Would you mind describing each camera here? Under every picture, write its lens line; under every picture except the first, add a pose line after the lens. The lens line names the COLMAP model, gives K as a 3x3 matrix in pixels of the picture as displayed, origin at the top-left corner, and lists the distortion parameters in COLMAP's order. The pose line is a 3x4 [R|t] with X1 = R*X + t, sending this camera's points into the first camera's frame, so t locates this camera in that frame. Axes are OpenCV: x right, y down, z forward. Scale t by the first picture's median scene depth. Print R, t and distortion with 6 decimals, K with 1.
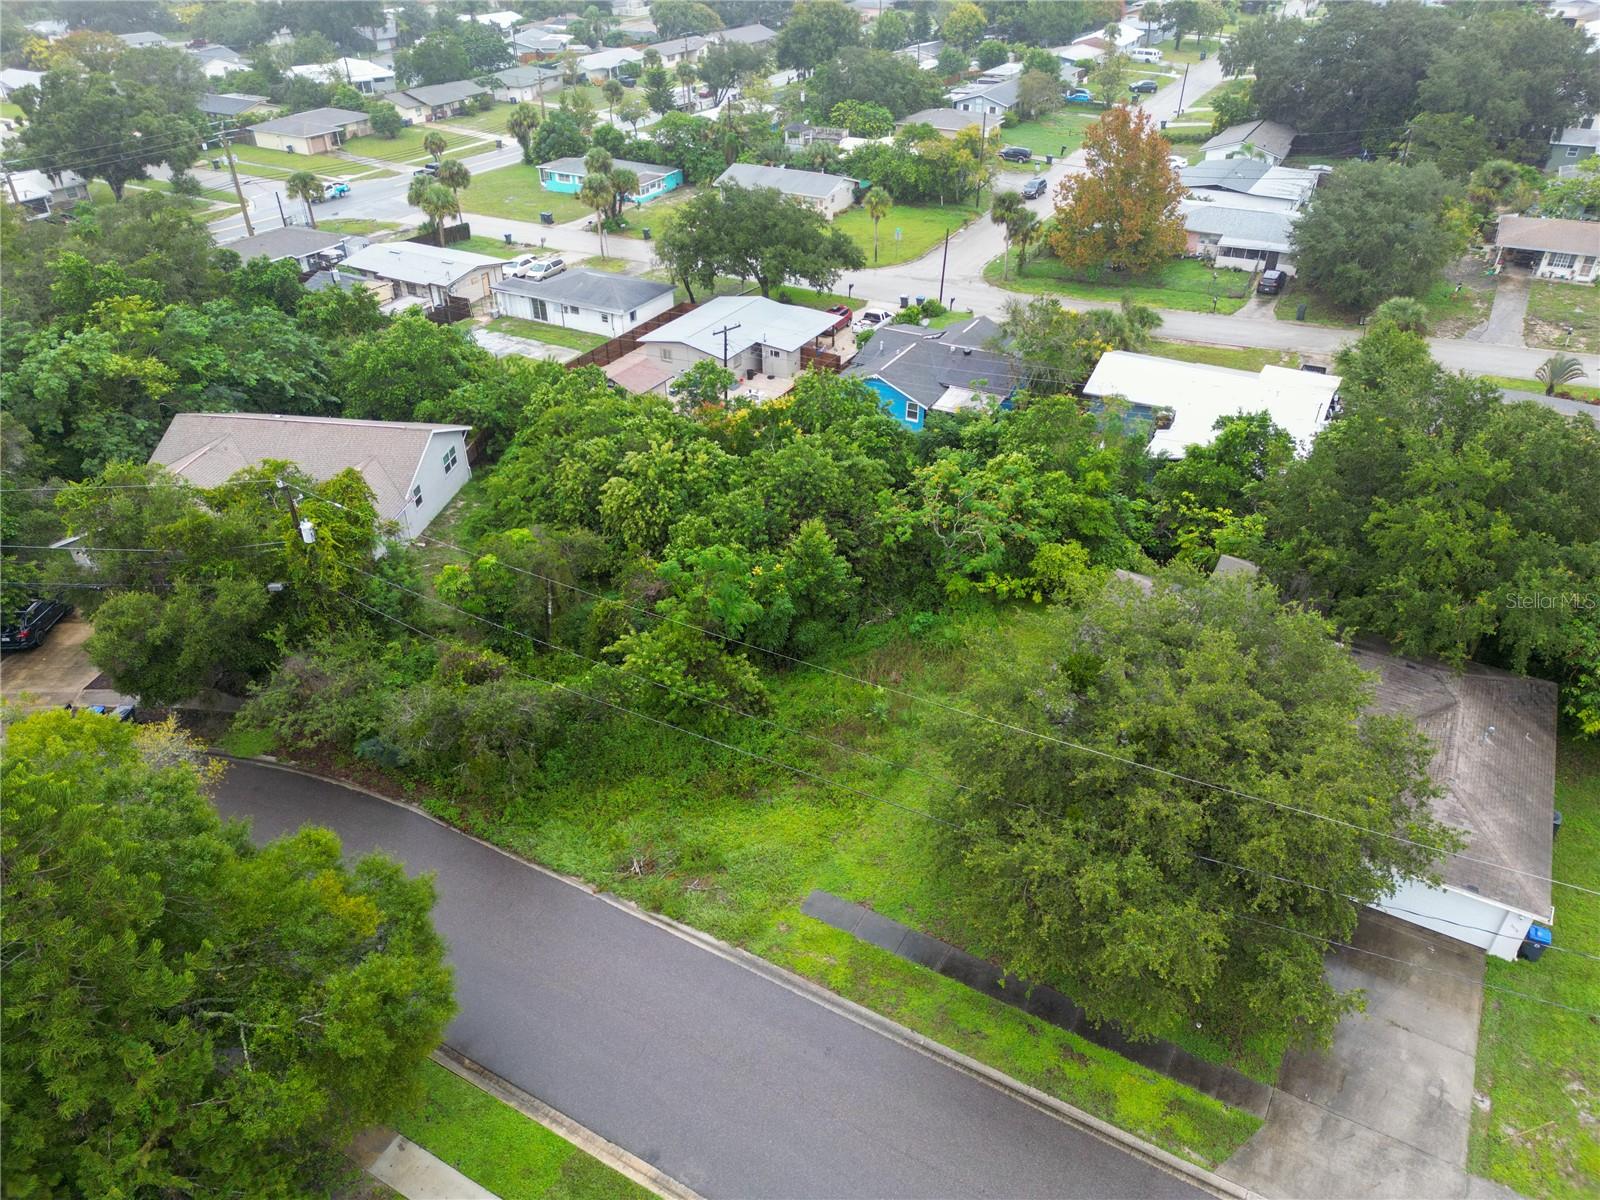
lens RADIAL K [[1117.2, 0, 800.0], [0, 1117.2, 600.0], [0, 0, 1]] dist [0.066224, -0.060612]
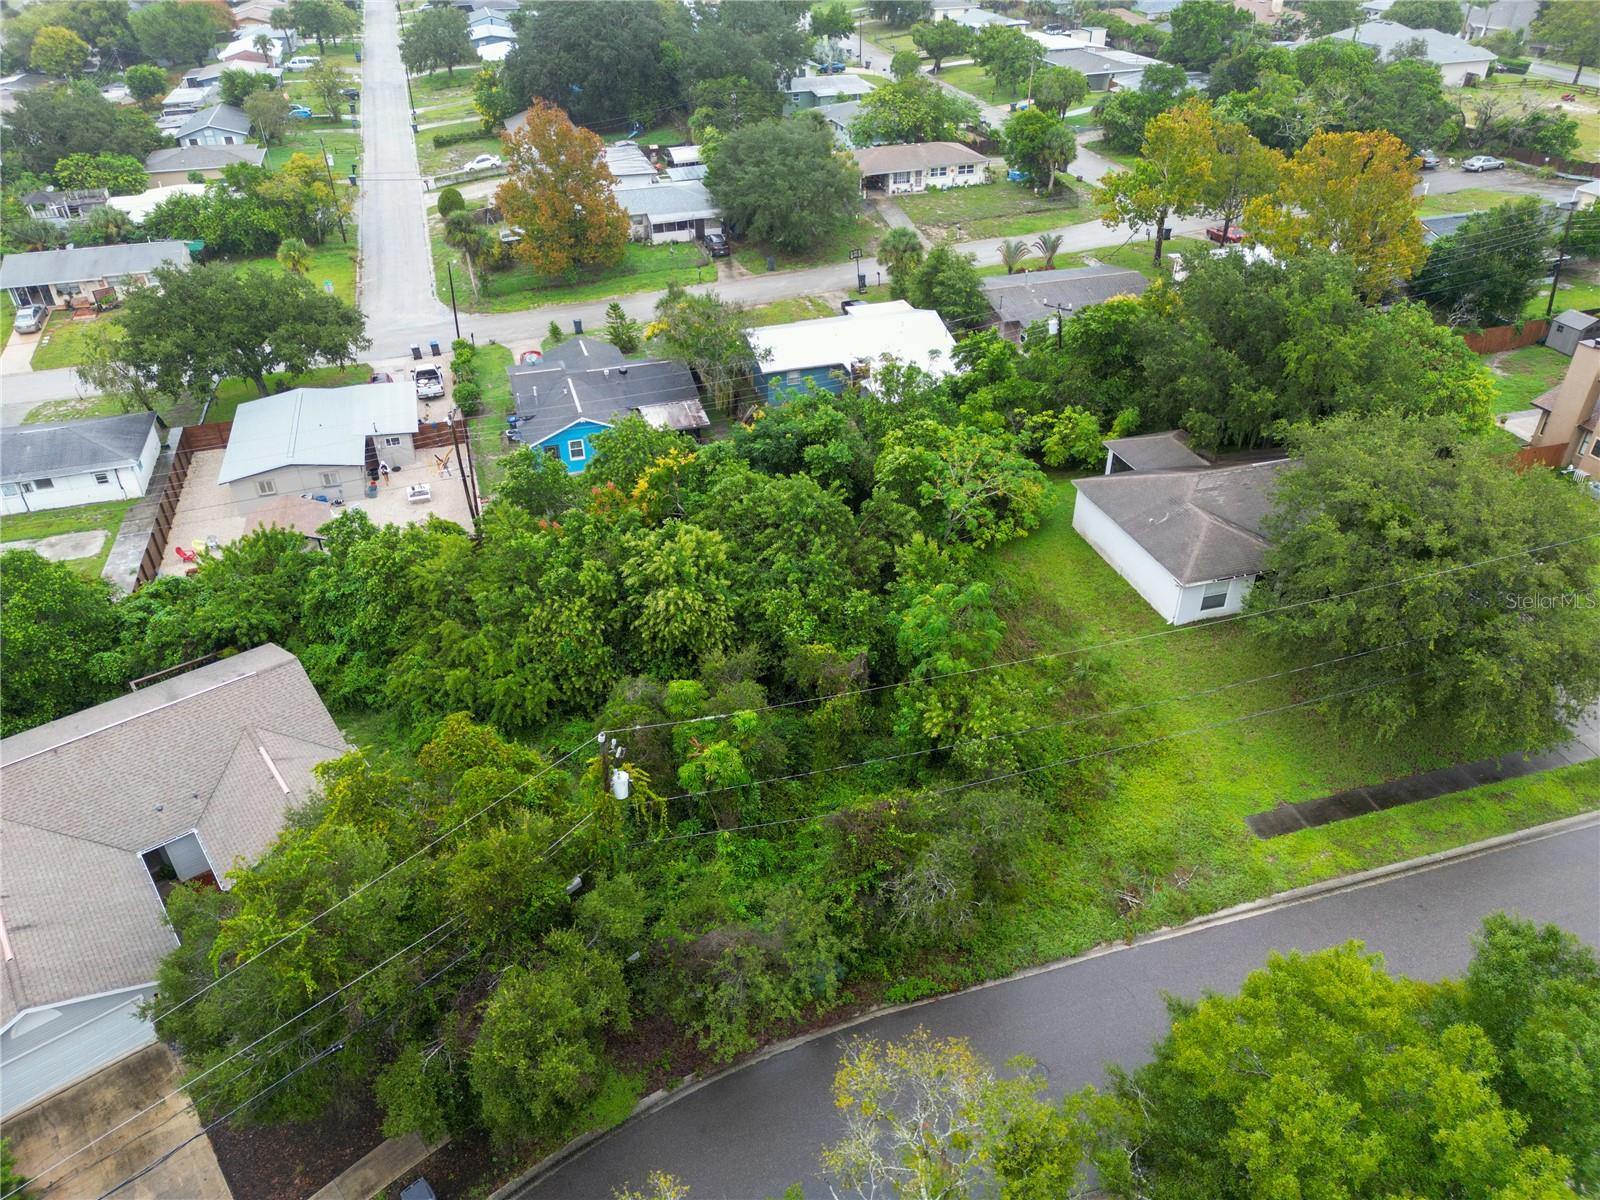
lens RADIAL K [[1117.2, 0, 800.0], [0, 1117.2, 600.0], [0, 0, 1]] dist [0.066224, -0.060612]
pose [[0.690514, -0.405451, 0.598999, -0.349954], [0.403952, 0.903113, 0.145632, -0.107204], [-0.600011, 0.141406, 0.787395, 0.158897]]
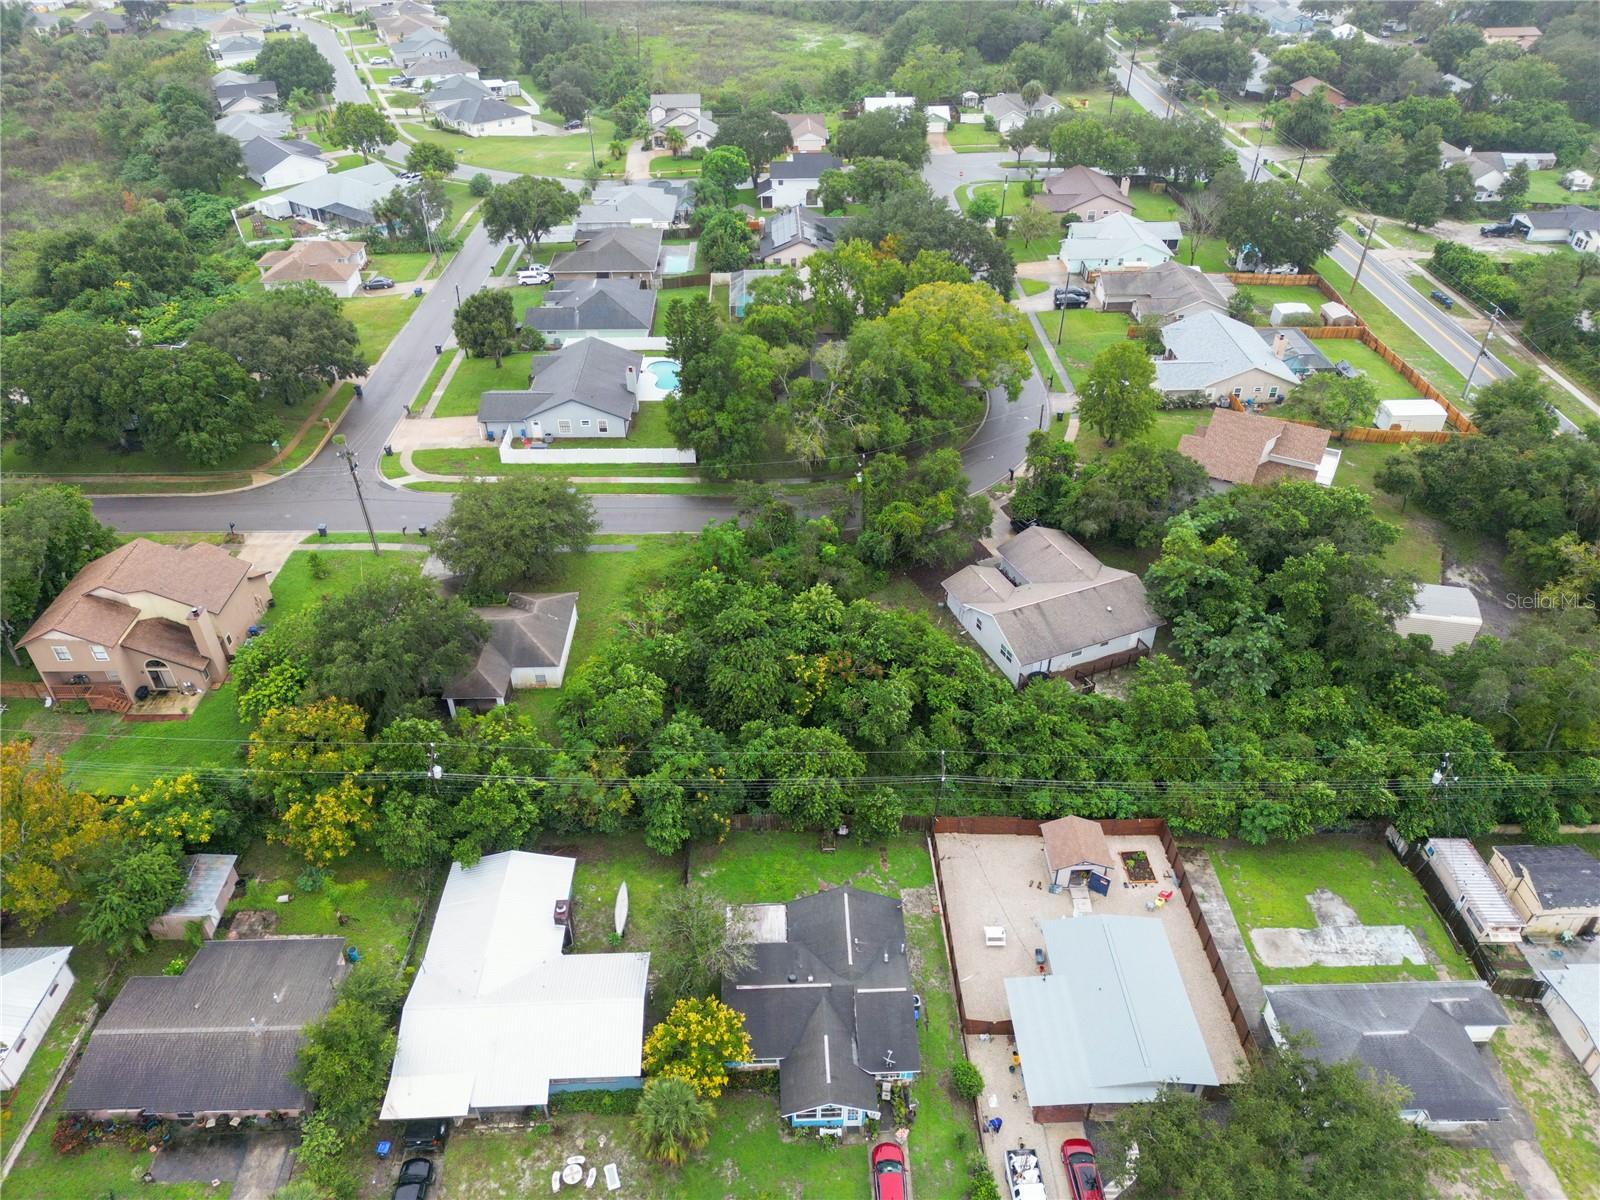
lens RADIAL K [[1121.0, 0, 800.0], [0, 1121.0, 600.0], [0, 0, 1]] dist [0.053870, -0.038171]
pose [[-0.857158, 0.312981, -0.409051, 0.362727], [-0.277277, 0.388877, 0.878574, -0.982115], [0.434048, 0.866497, -0.246547, 0.841235]]
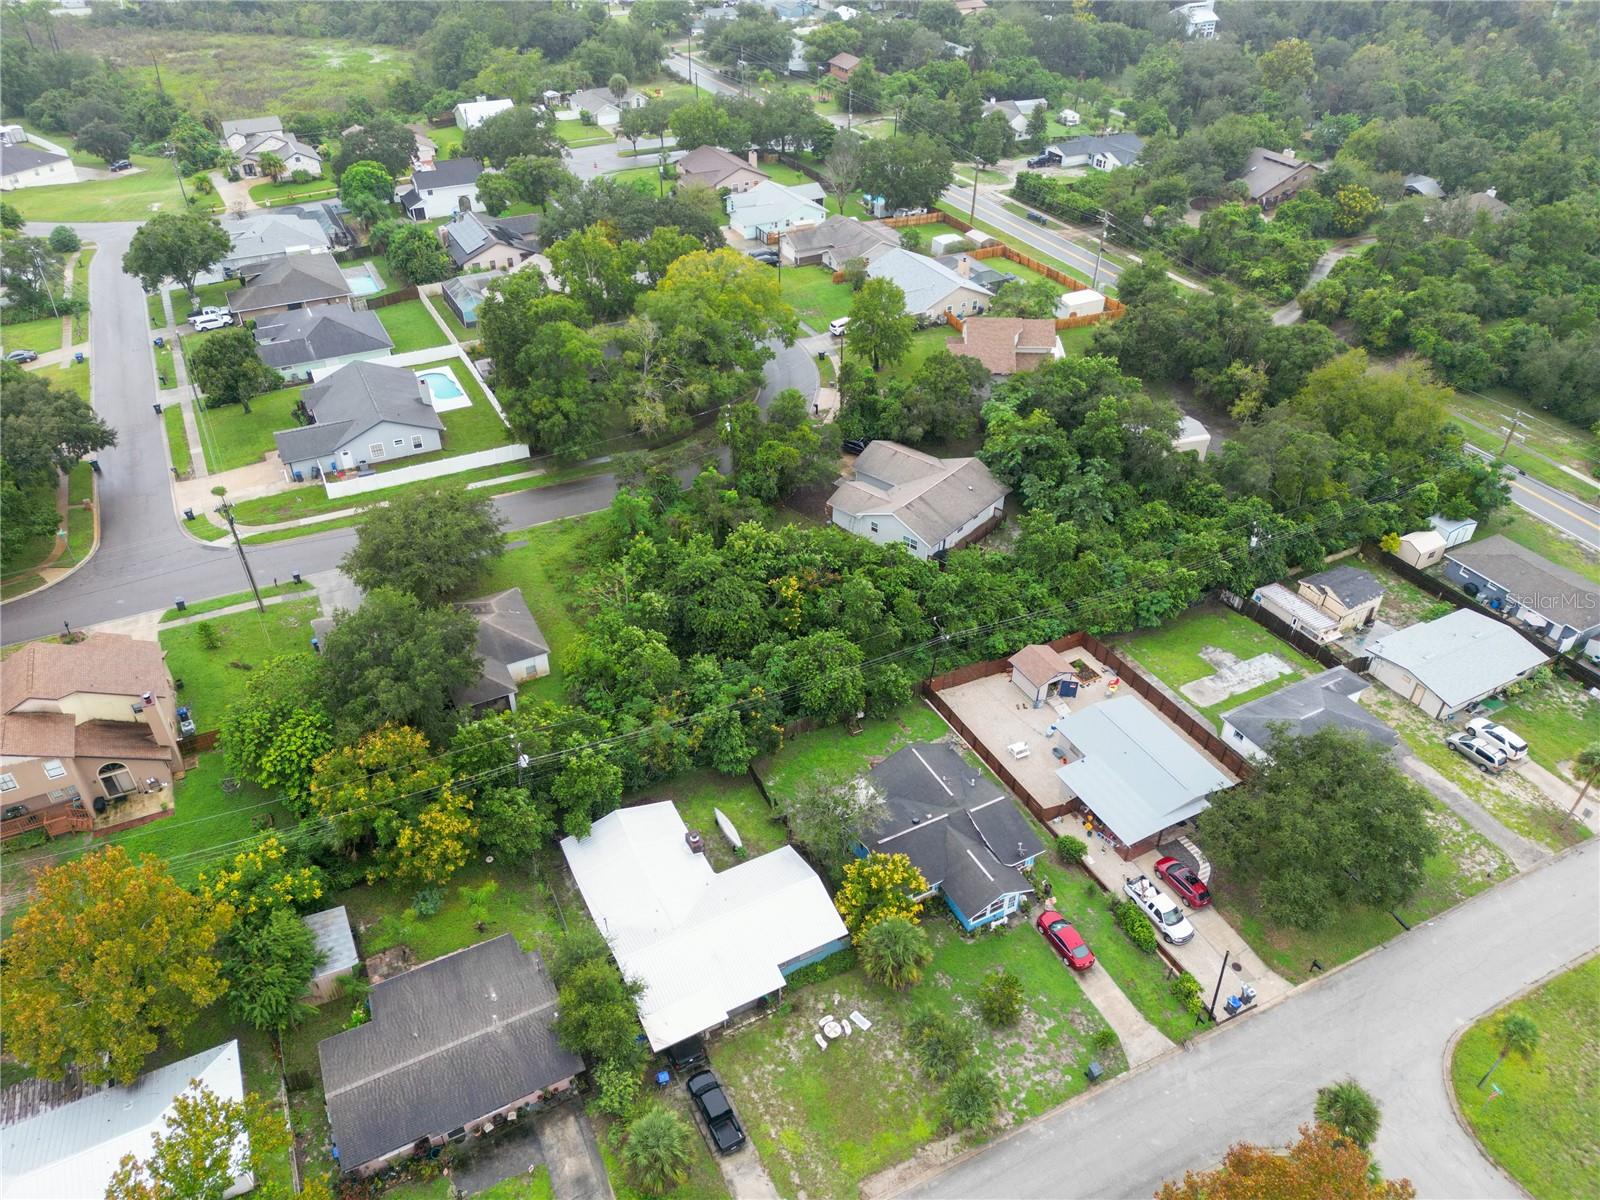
lens RADIAL K [[1117.2, 0, 800.0], [0, 1117.2, 600.0], [0, 0, 1]] dist [0.066224, -0.060612]
pose [[-0.545839, 0.497523, -0.674189, 0.697920], [-0.463324, 0.491198, 0.737601, -0.900681], [0.698133, 0.714980, -0.037601, 0.715378]]
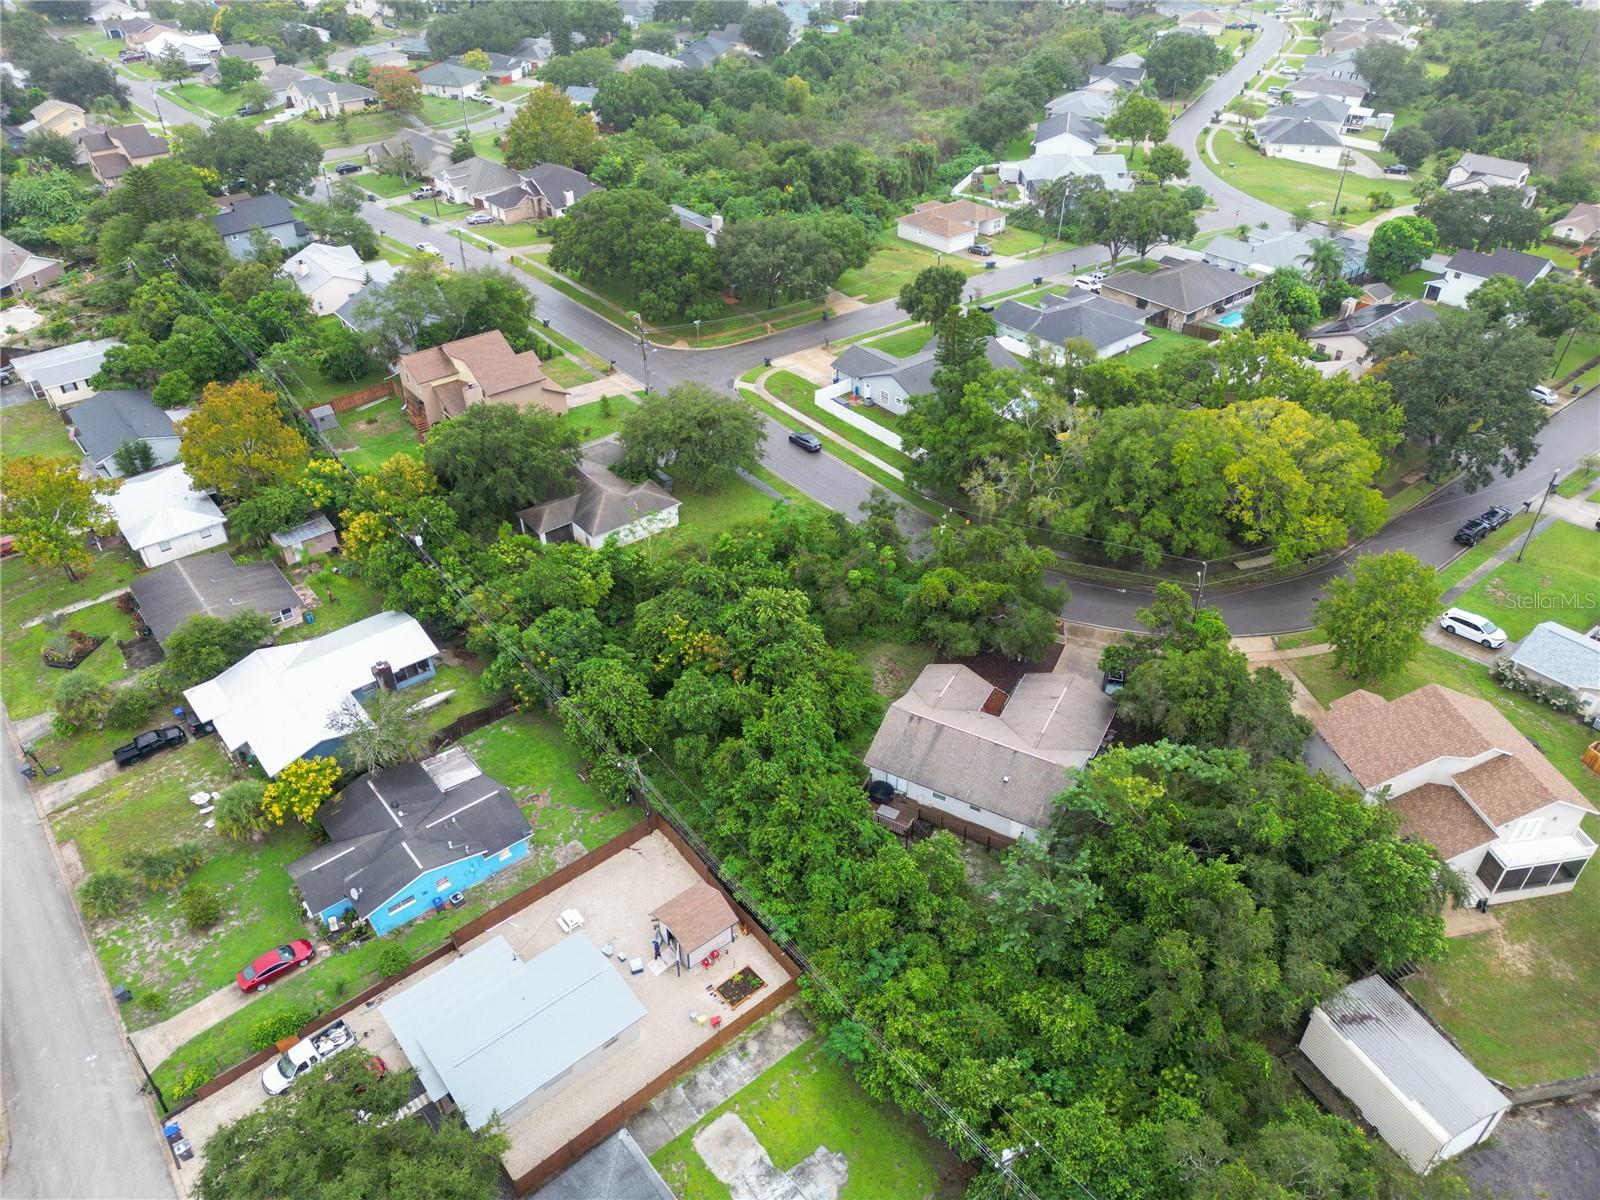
lens RADIAL K [[1121.0, 0, 800.0], [0, 1121.0, 600.0], [0, 0, 1]] dist [0.053870, -0.038171]
pose [[-0.932984, -0.207691, 0.293949, -0.408645], [0.203133, 0.370351, 0.906409, -1.016094], [-0.297117, 0.905376, -0.303342, 0.903449]]
